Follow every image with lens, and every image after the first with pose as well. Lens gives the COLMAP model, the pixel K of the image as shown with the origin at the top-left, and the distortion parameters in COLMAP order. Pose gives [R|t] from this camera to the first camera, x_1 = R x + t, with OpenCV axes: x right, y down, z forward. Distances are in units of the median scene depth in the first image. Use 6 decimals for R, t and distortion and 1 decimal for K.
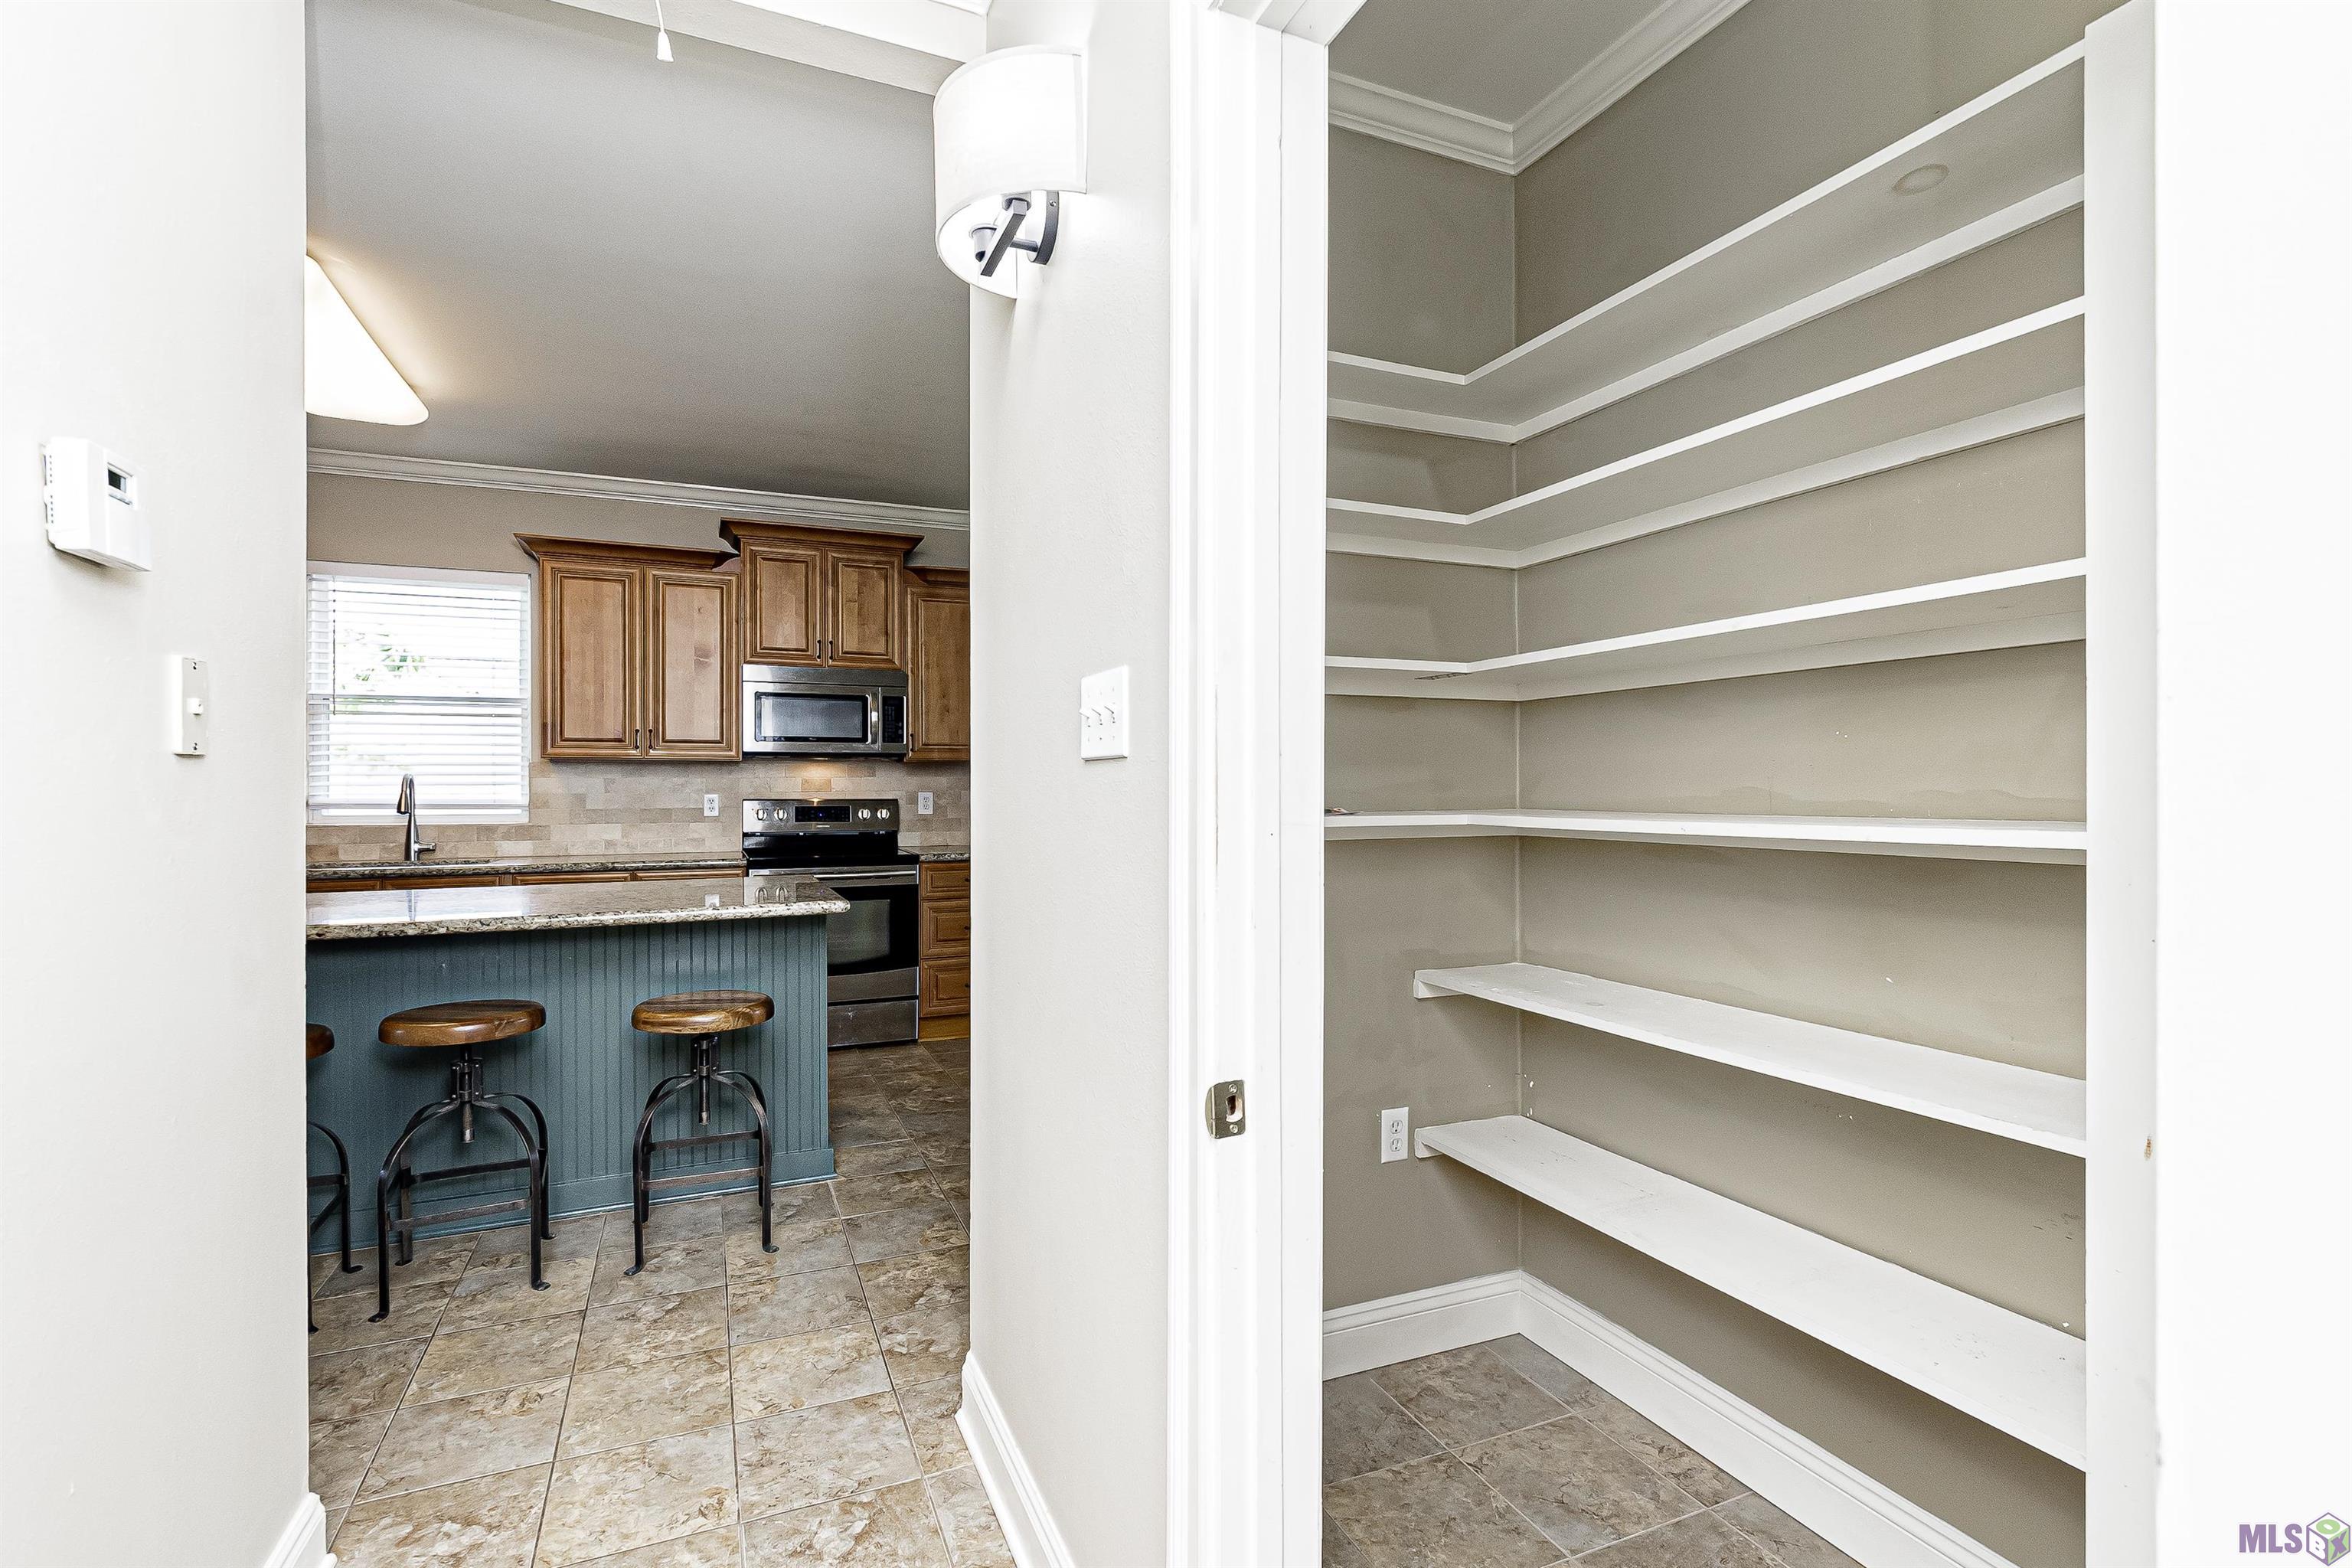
lens RADIAL K [[1071.9, 0, 1178.4], [0, 1071.9, 779.1], [0, 0, 1]] dist [-0.006604, 0.003213]
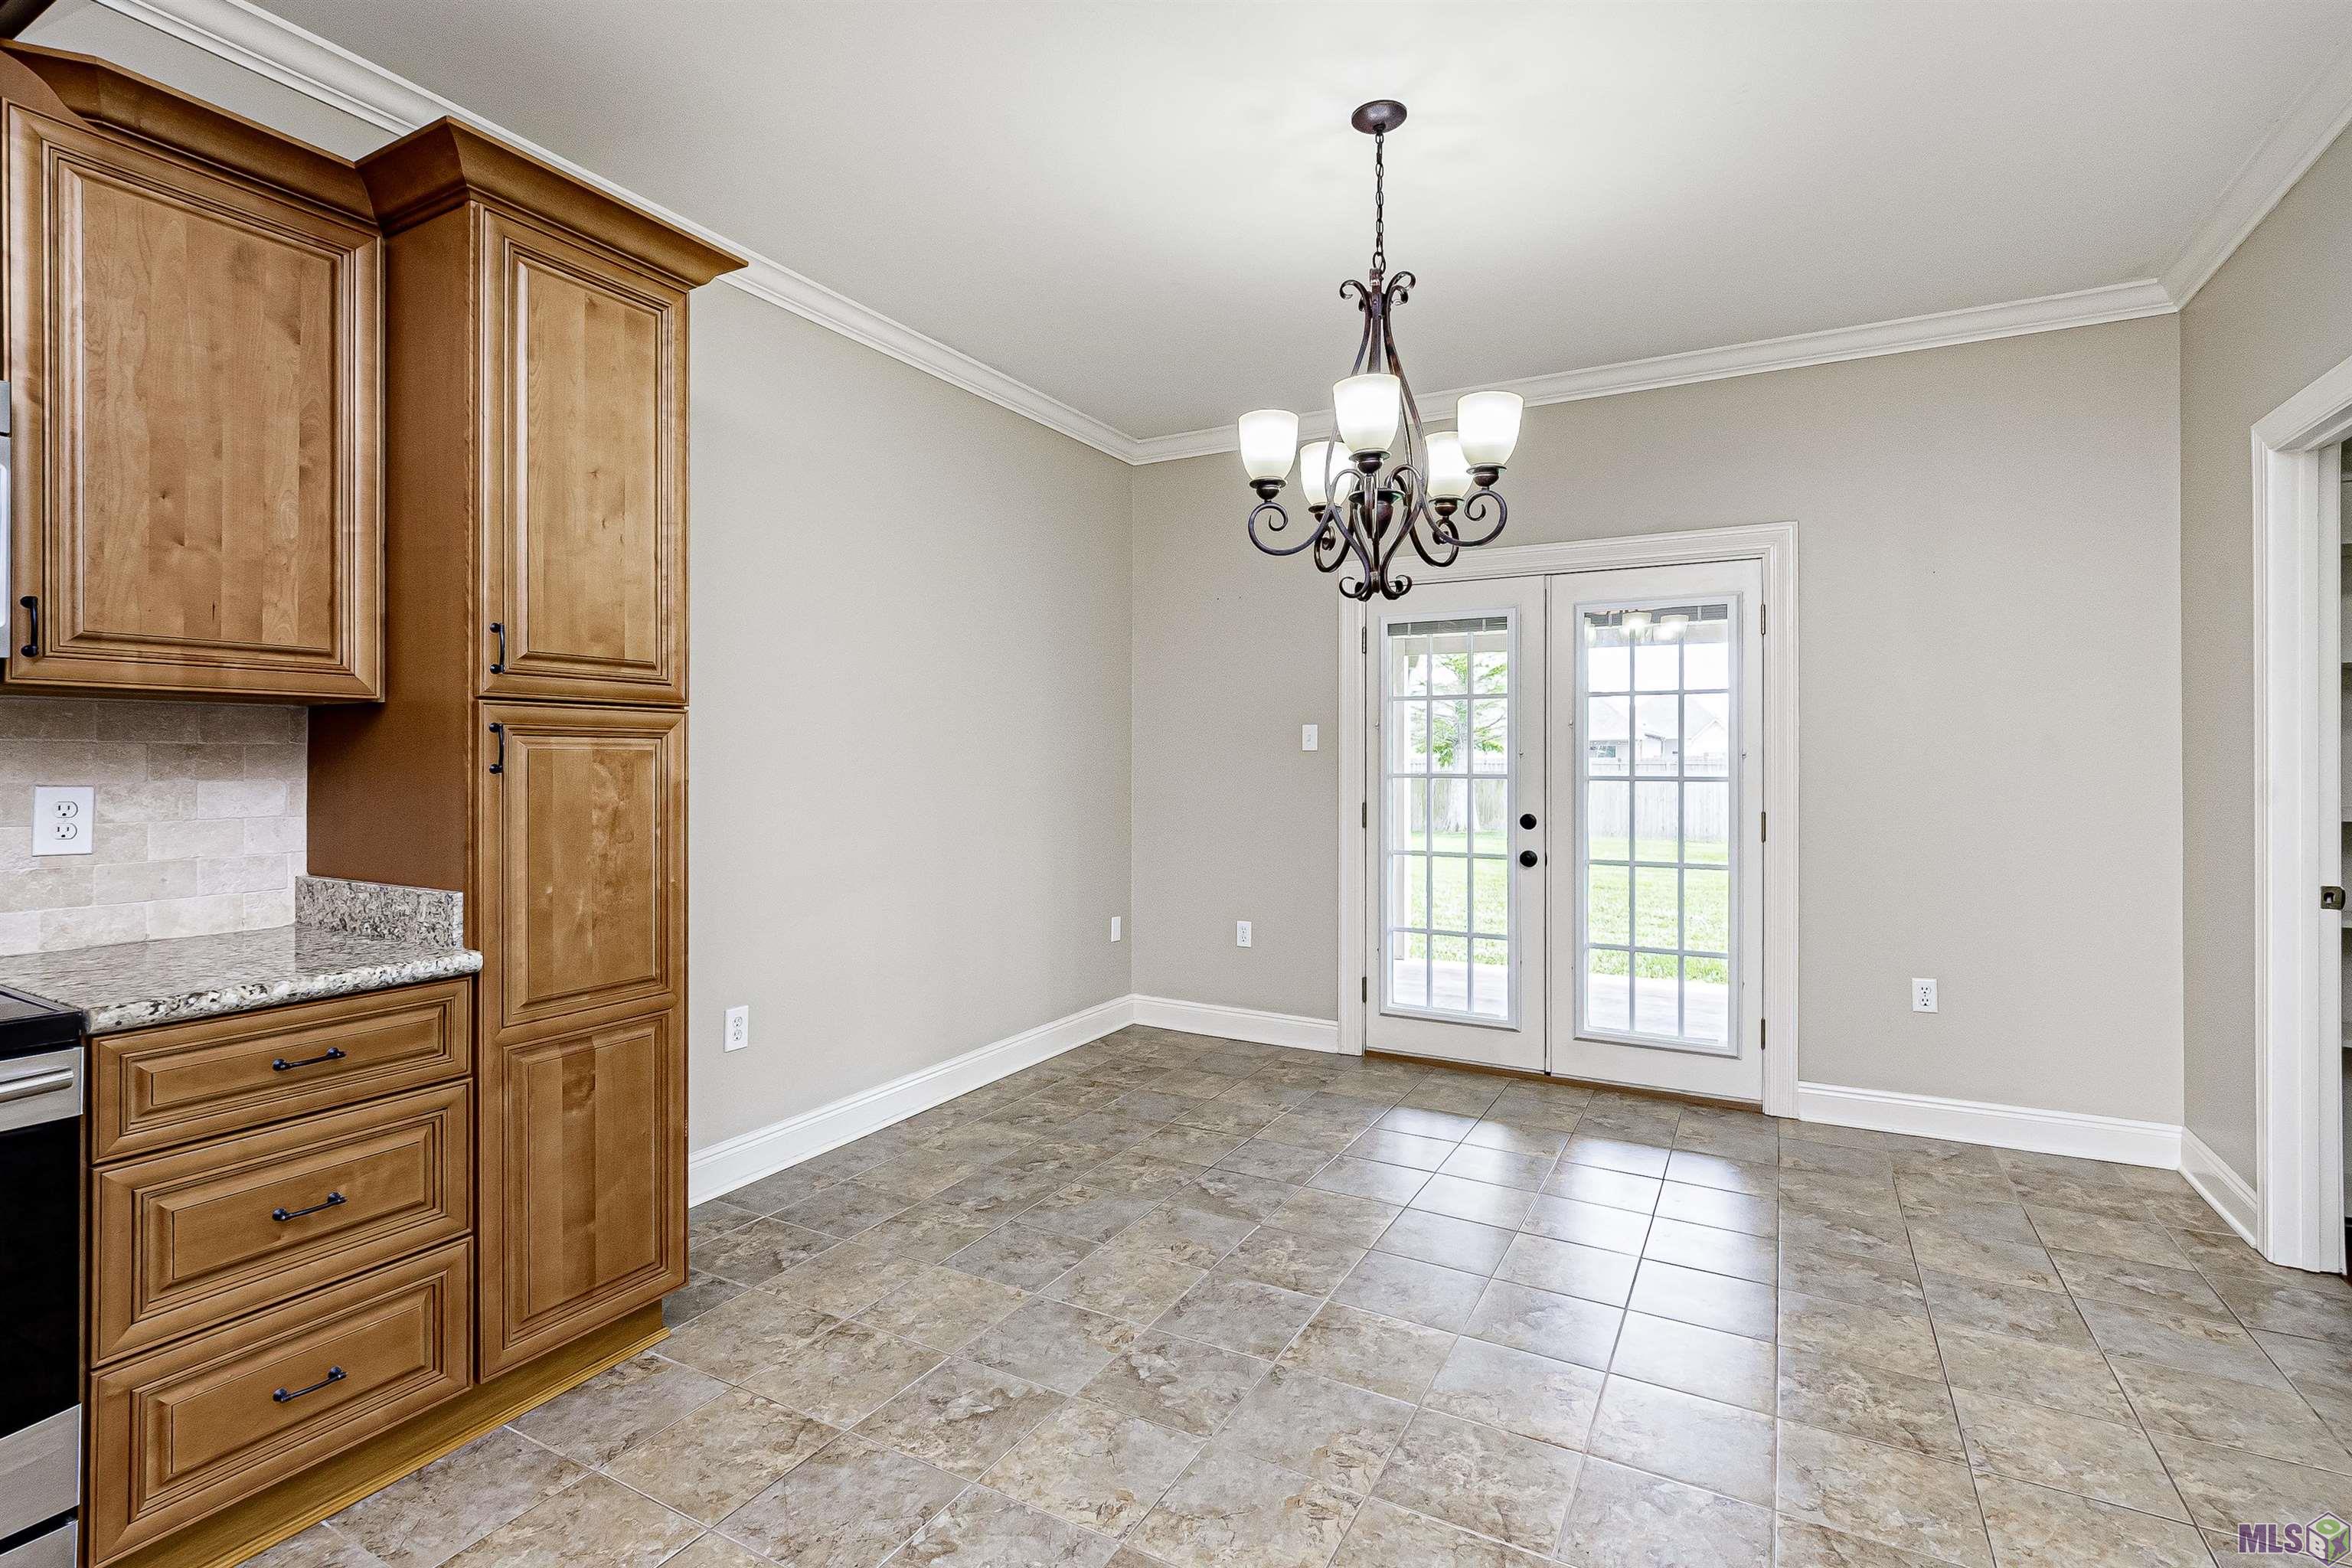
lens RADIAL K [[1071.9, 0, 1177.3], [0, 1071.9, 753.1], [0, 0, 1]] dist [-0.006604, 0.003213]
pose [[0.799770, 0.006539, 0.600271, -0.184180], [-0.001370, 0.999958, -0.009067, 0.004982], [-0.600305, 0.006429, 0.799745, 0.610634]]
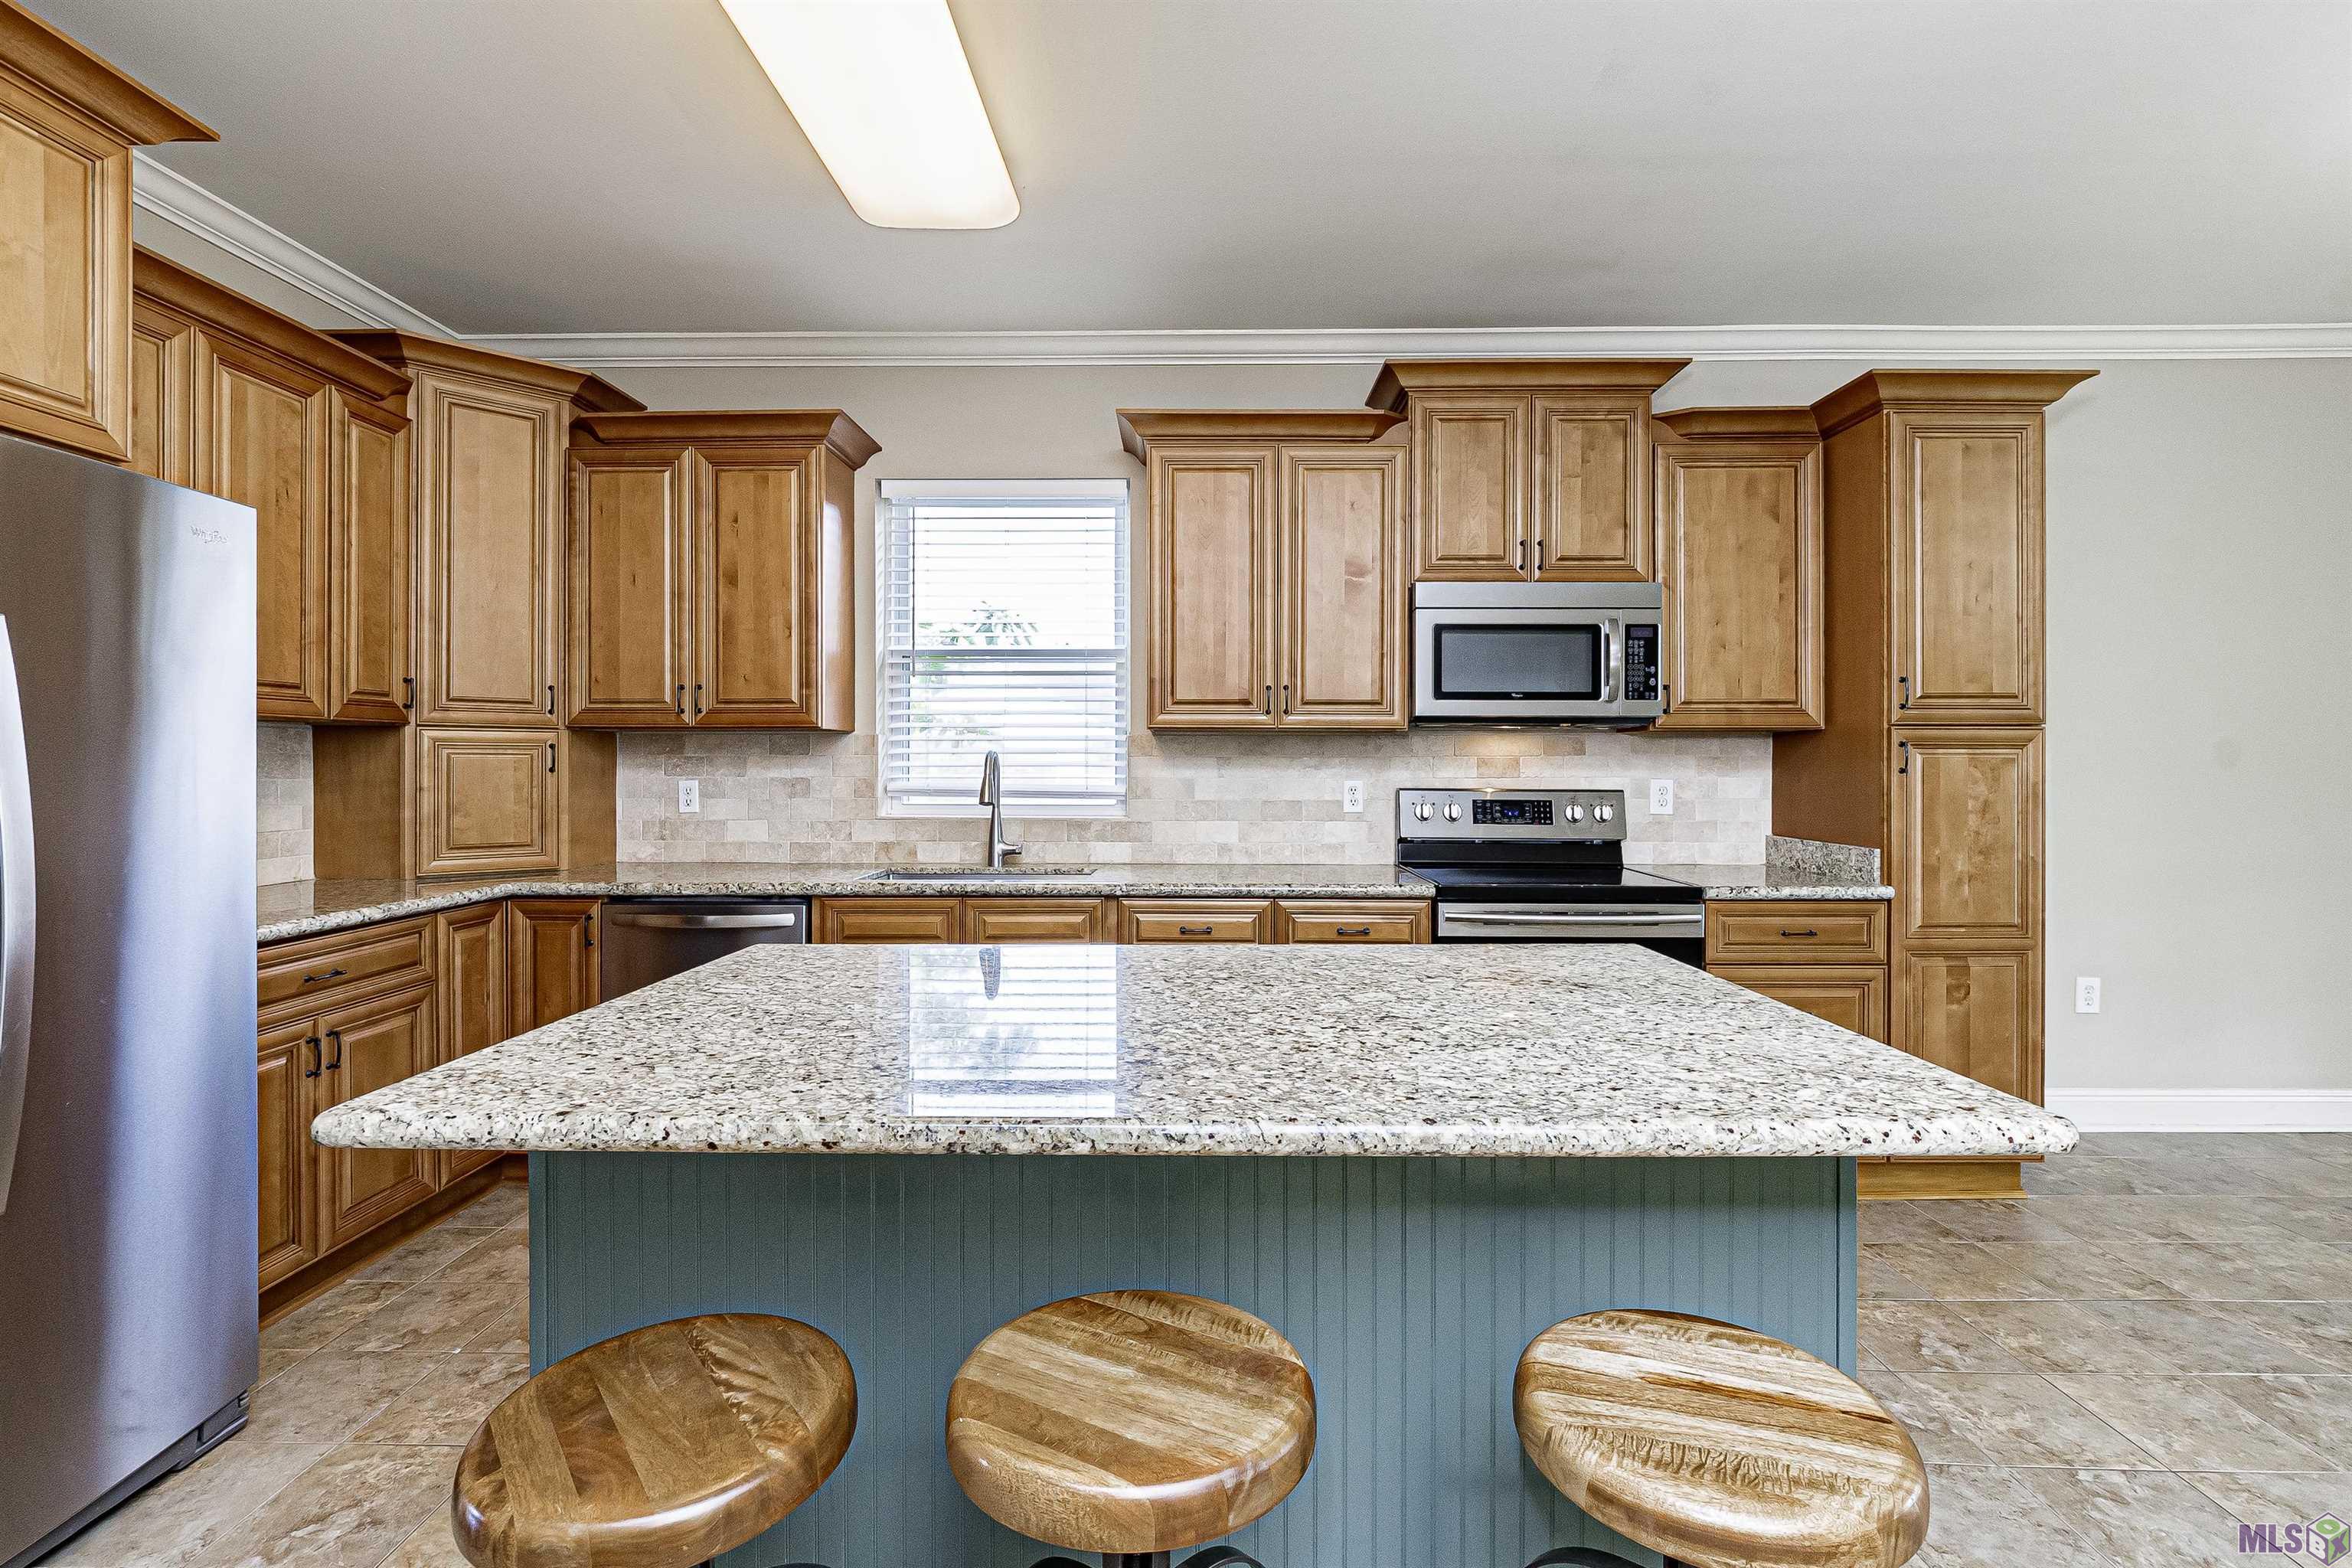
lens RADIAL K [[1071.9, 0, 1172.2], [0, 1071.9, 771.0], [0, 0, 1]] dist [-0.006604, 0.003213]
pose [[0.899960, 0.003067, -0.435961, -0.256174], [-0.000060, 0.999976, 0.006912, 0.003424], [0.435972, -0.006194, 0.899939, 0.347915]]
